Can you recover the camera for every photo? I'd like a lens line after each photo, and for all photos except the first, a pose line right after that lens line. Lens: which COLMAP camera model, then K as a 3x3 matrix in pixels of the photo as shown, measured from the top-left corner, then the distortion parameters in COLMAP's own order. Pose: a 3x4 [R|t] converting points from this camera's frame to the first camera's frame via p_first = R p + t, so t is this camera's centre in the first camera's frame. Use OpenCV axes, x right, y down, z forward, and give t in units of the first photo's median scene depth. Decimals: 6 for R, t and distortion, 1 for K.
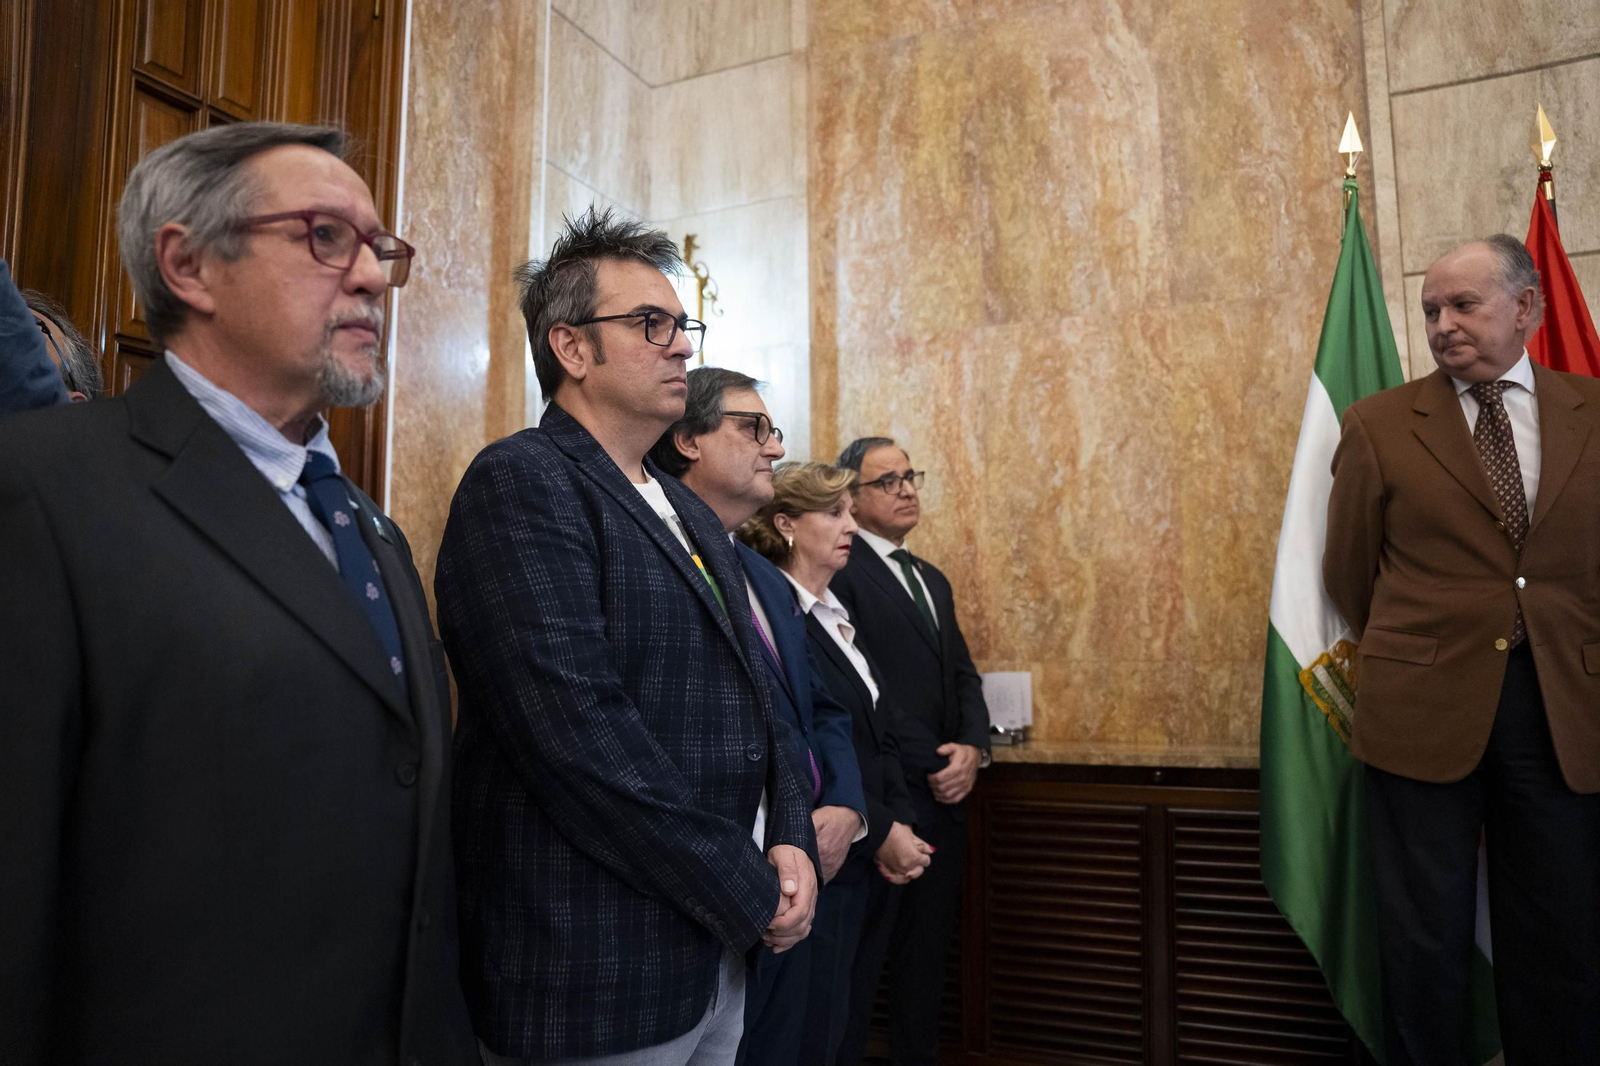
lens RADIAL K [[1129.4, 0, 800.0], [0, 1129.4, 533.0], [0, 0, 1]] dist [-0.138514, 0.120988]
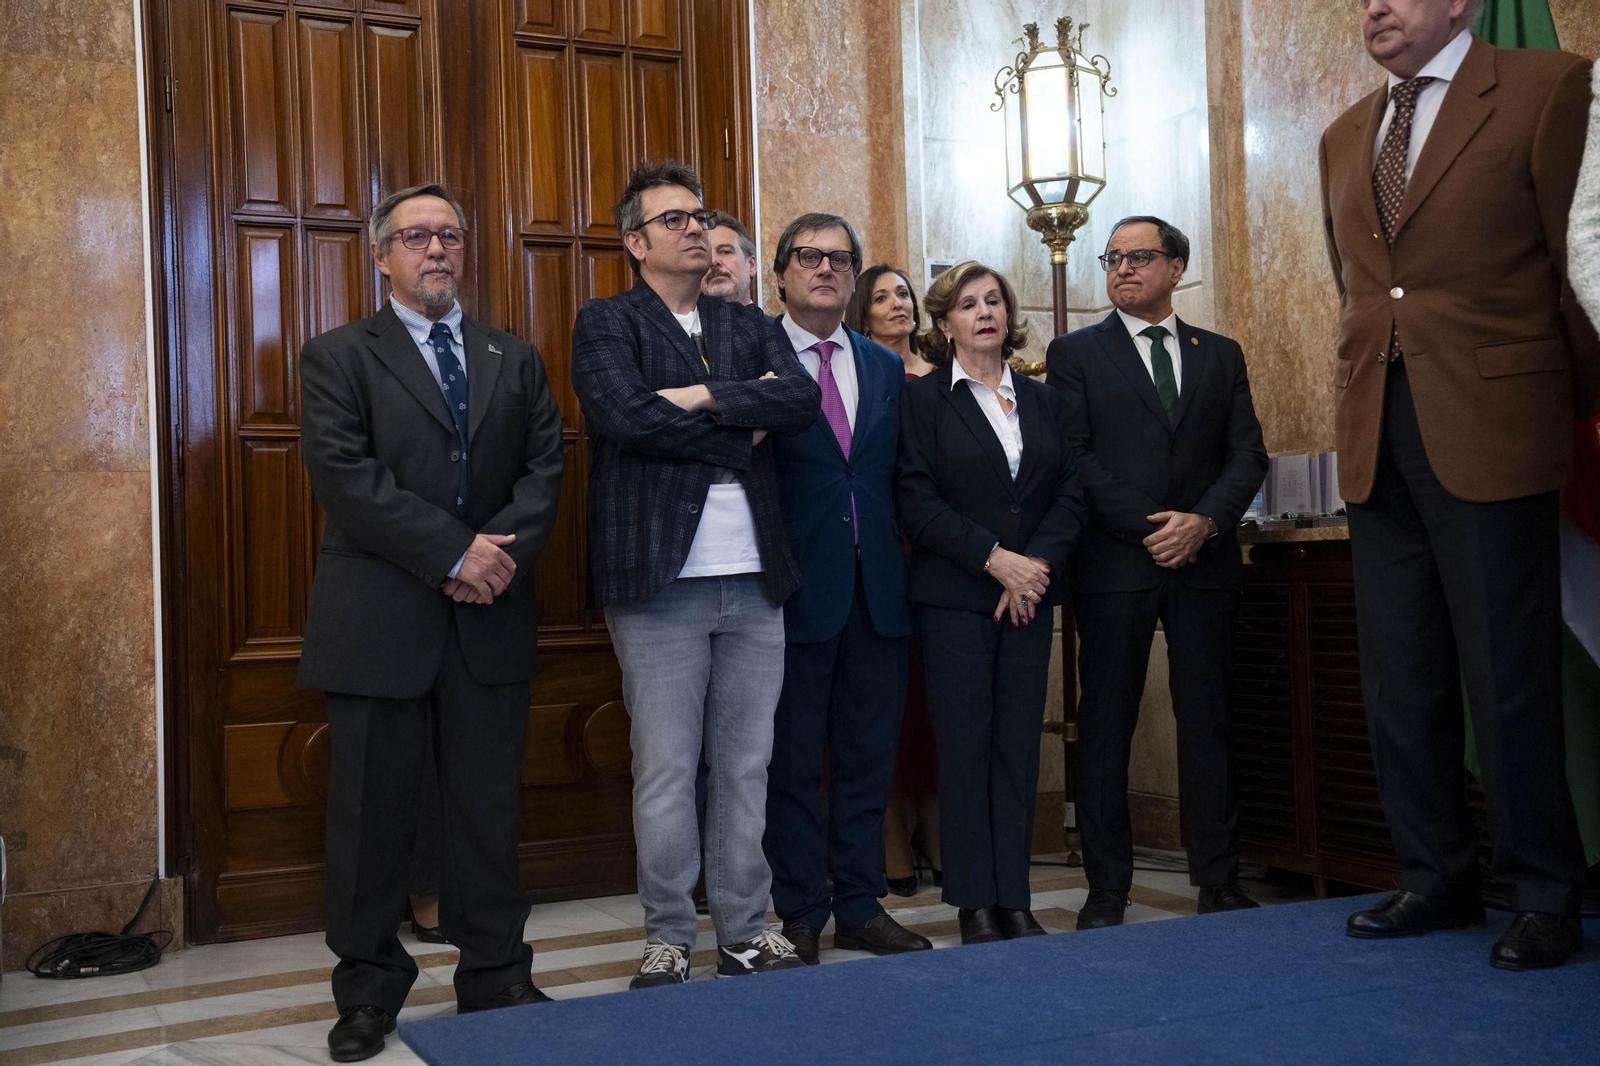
lens RADIAL K [[1777.1, 0, 800.0], [0, 1777.1, 533.0], [0, 0, 1]] dist [0.086548, 0.007759]
pose [[0.764629, -0.033853, -0.643581, 0.748574], [0.088801, 0.994628, 0.053185, 0.073716], [0.638324, -0.097818, 0.763528, -0.379159]]
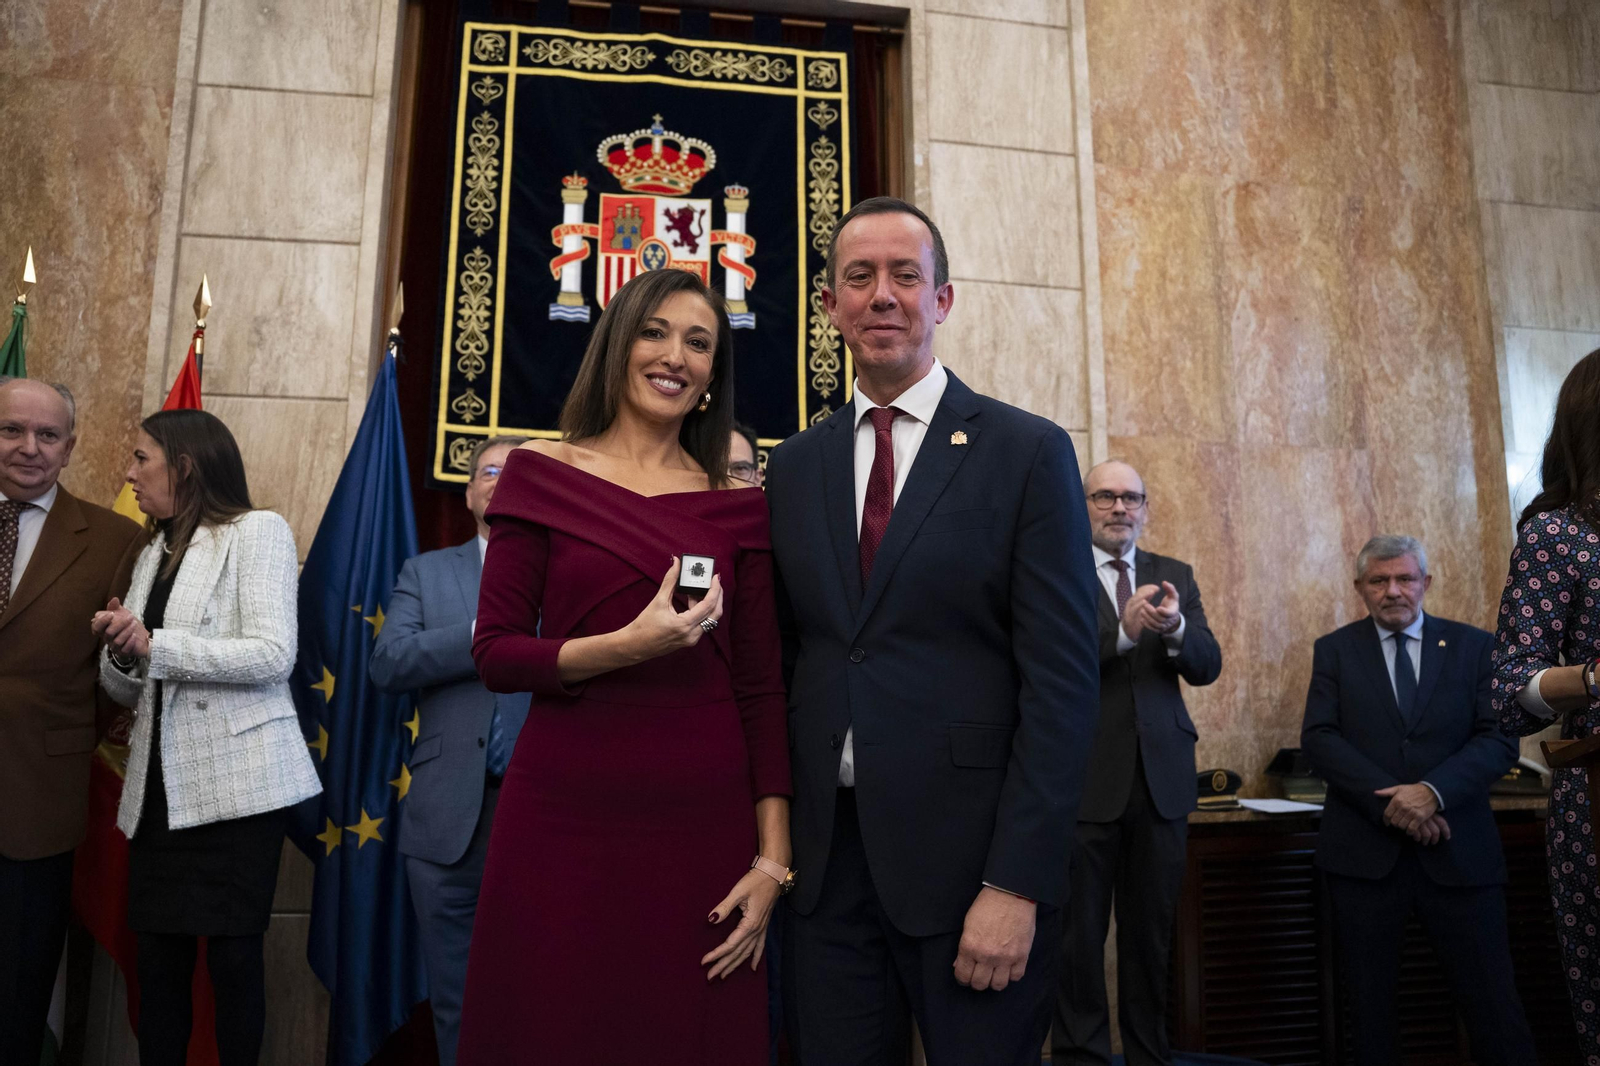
lens RADIAL K [[1095.7, 0, 796.4], [0, 1095.7, 535.1], [0, 0, 1]] dist [-0.141023, 0.107150]
pose [[0.822822, 0.088308, 0.561397, 0.441179], [-0.065855, 0.996015, -0.060151, -0.058560], [-0.564471, 0.012523, 0.825358, -0.251505]]
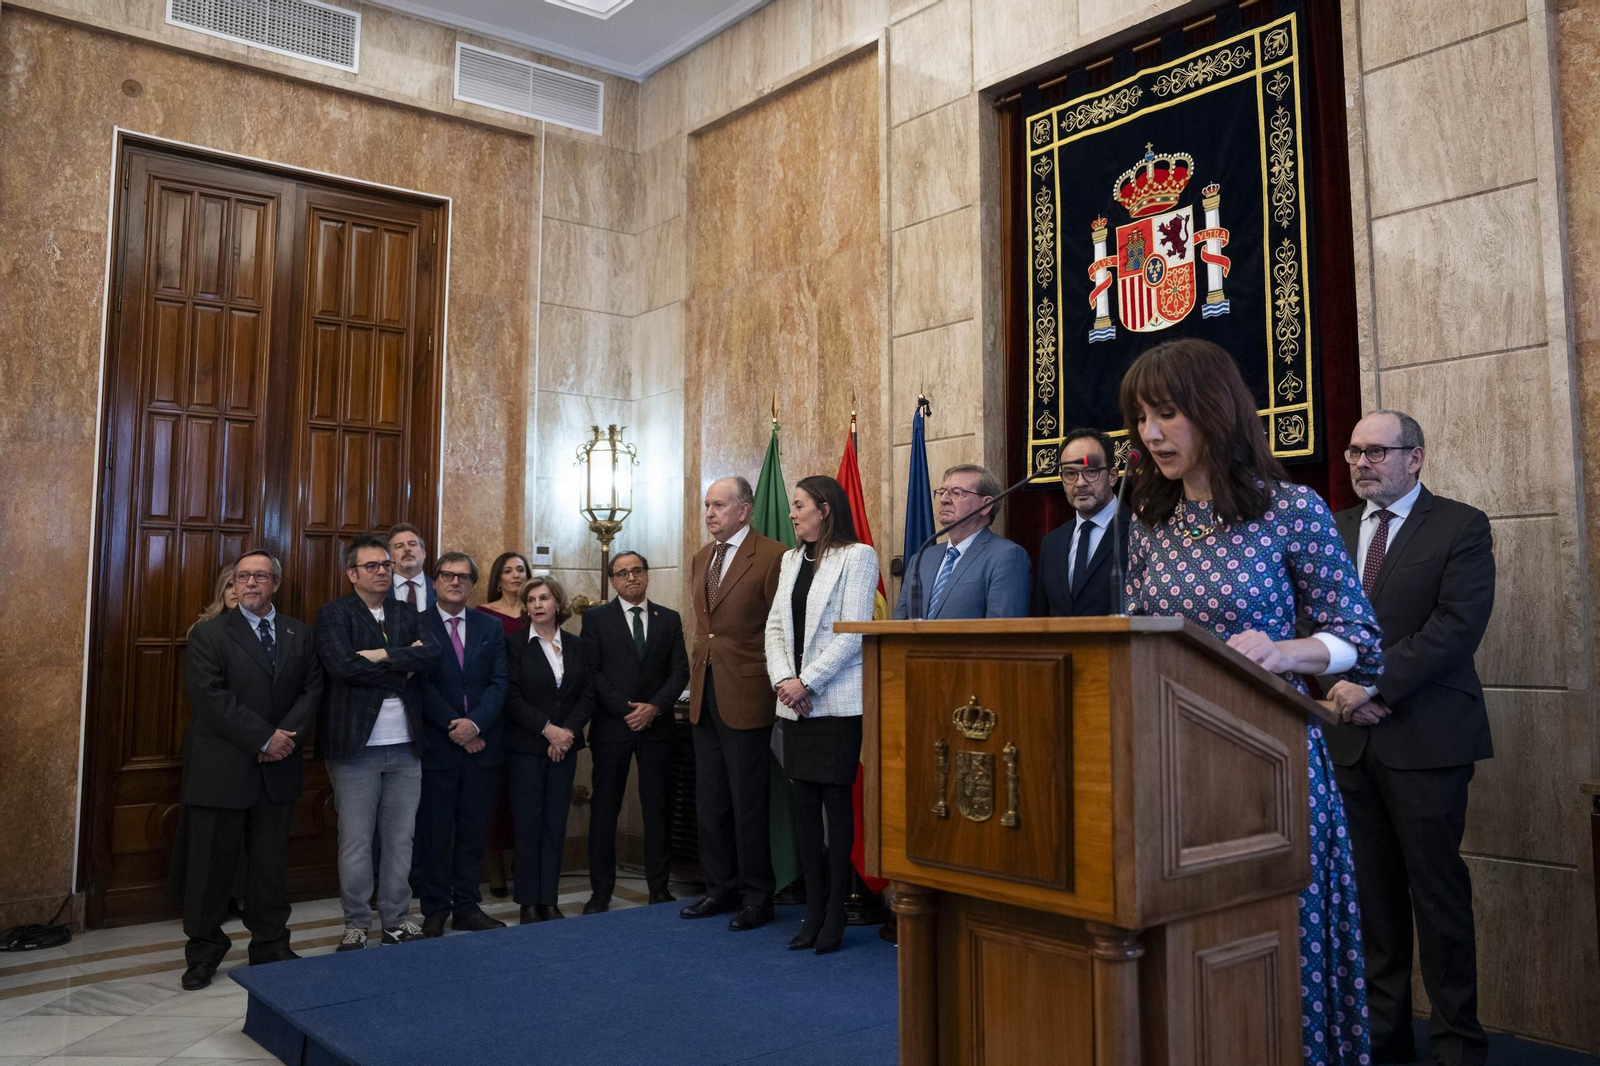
lens RADIAL K [[1329.6, 0, 861.0], [0, 1329.6, 484.8], [0, 0, 1]] dist [-0.101025, 0.109958]
pose [[0.907114, -0.040080, -0.418971, 1.247163], [0.038882, 0.999179, -0.011403, -0.137593], [0.419084, -0.005947, 0.907928, -0.839592]]
